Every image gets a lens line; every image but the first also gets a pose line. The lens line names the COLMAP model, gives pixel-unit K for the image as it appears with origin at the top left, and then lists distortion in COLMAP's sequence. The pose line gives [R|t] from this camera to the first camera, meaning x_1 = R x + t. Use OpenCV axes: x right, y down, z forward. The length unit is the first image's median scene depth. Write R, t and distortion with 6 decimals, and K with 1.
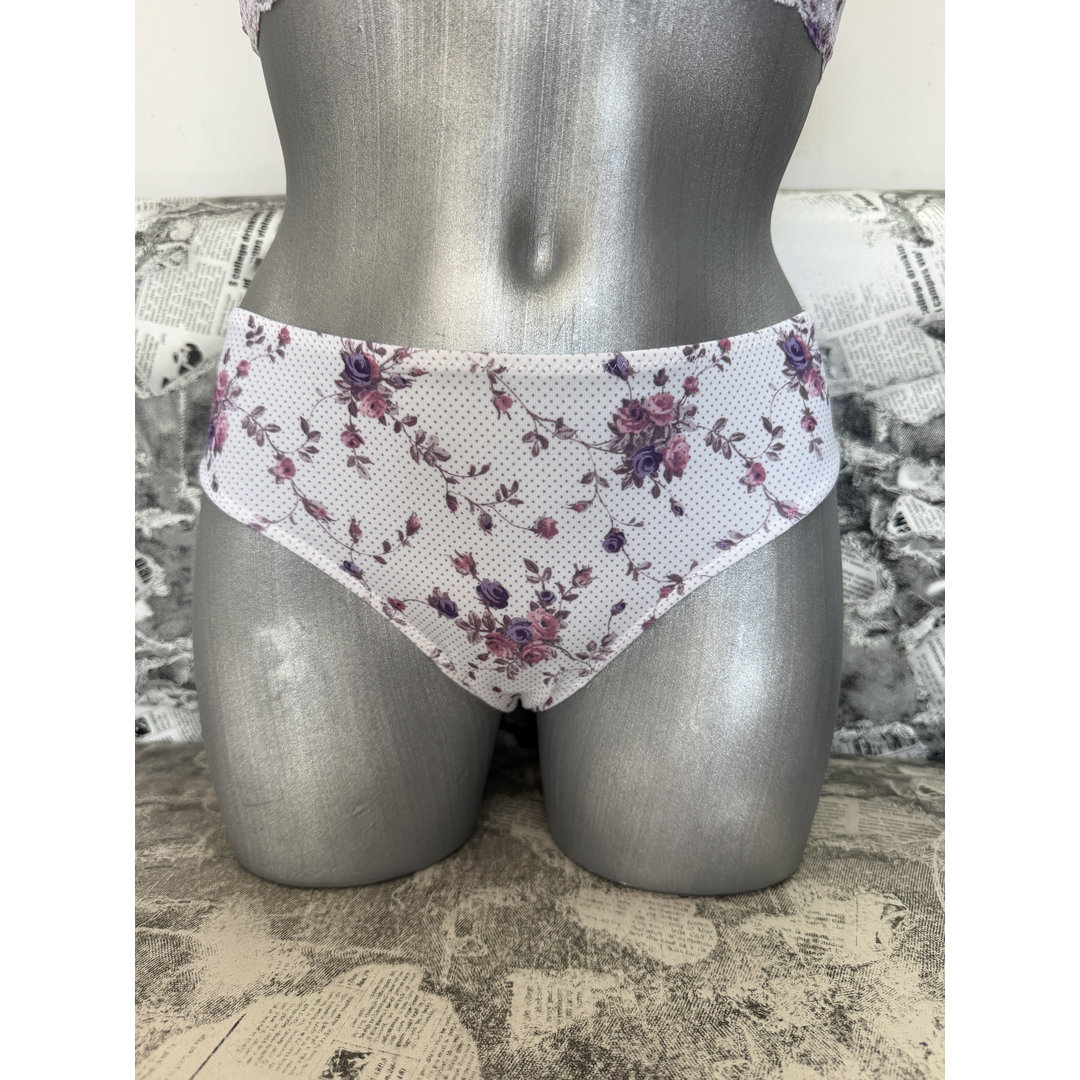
lens RADIAL K [[811.4, 0, 542.9], [0, 811.4, 536.6], [0, 0, 1]] dist [-0.042529, 0.013645]
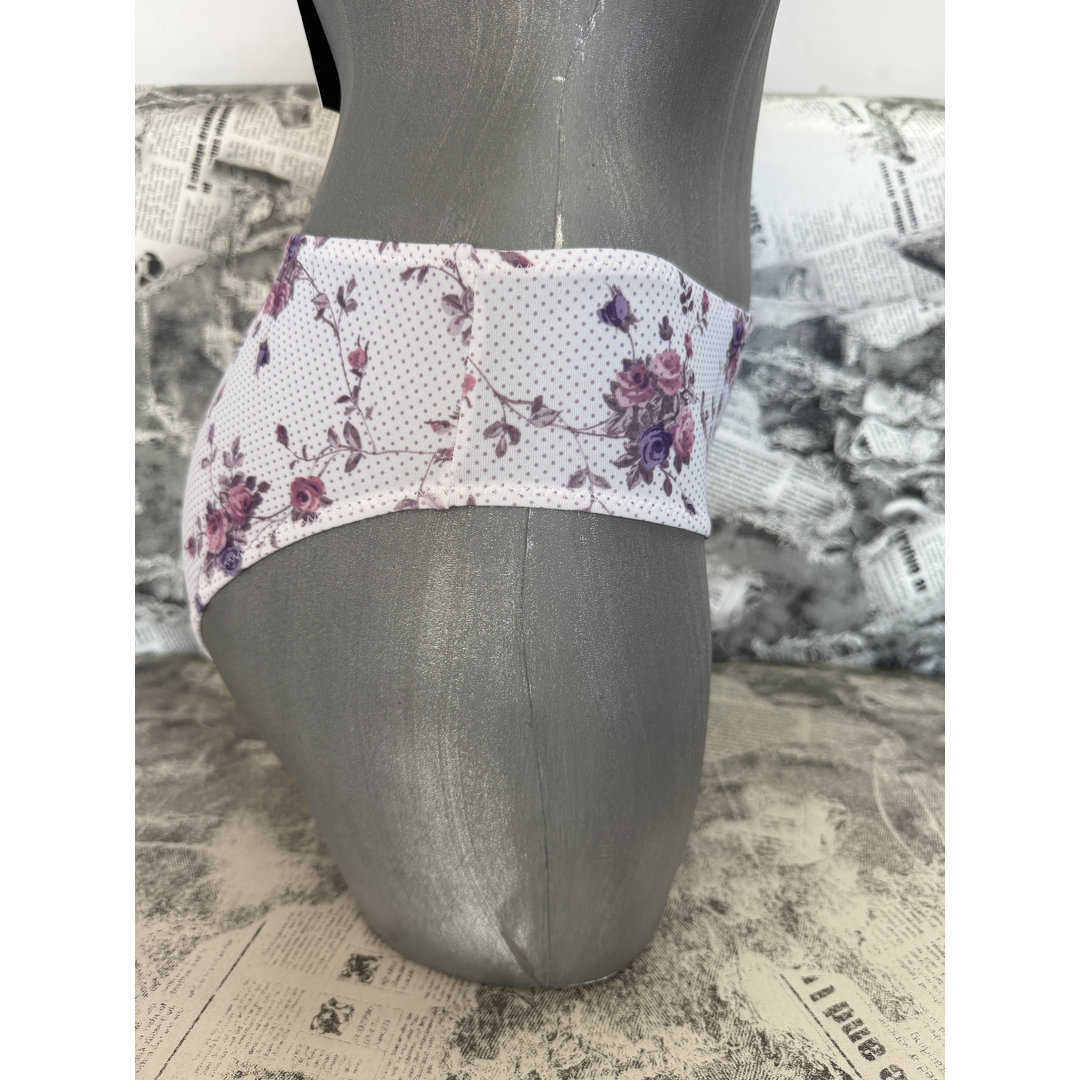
lens RADIAL K [[821.0, 0, 535.7], [0, 821.0, 538.4], [0, 0, 1]] dist [-0.045245, 0.014422]
pose [[0.998671, 0.000298, 0.051539, -0.029618], [-0.008578, 0.986999, 0.160495, -0.063458], [-0.050821, -0.160723, 0.985690, -0.029048]]
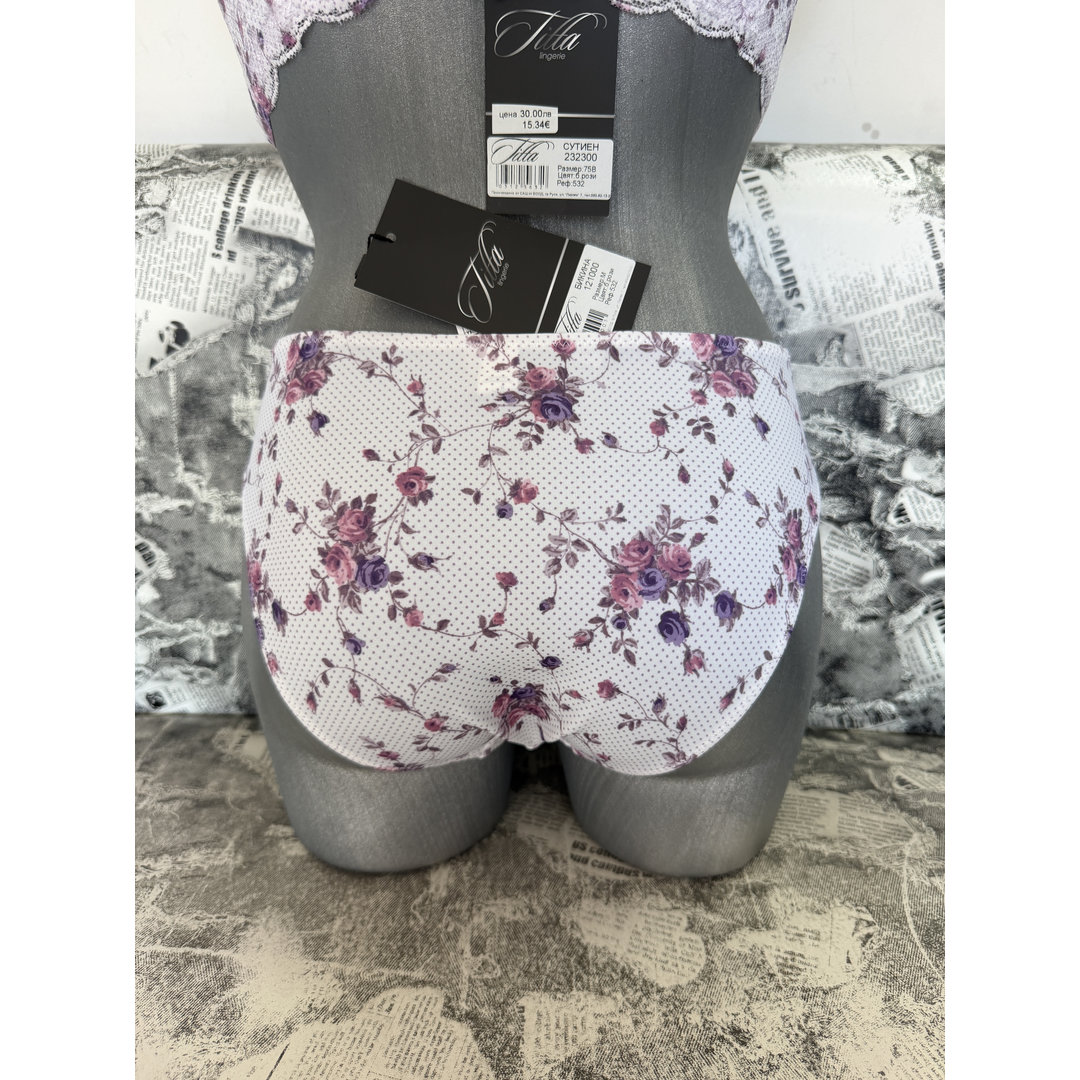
lens RADIAL K [[811.4, 0, 542.9], [0, 811.4, 536.6], [0, 0, 1]] dist [-0.042529, 0.013645]
pose [[0.999874, 0.004631, 0.015207, -0.018243], [-0.007524, 0.980548, 0.196135, -0.182608], [-0.014003, -0.196225, 0.980459, 0.014427]]
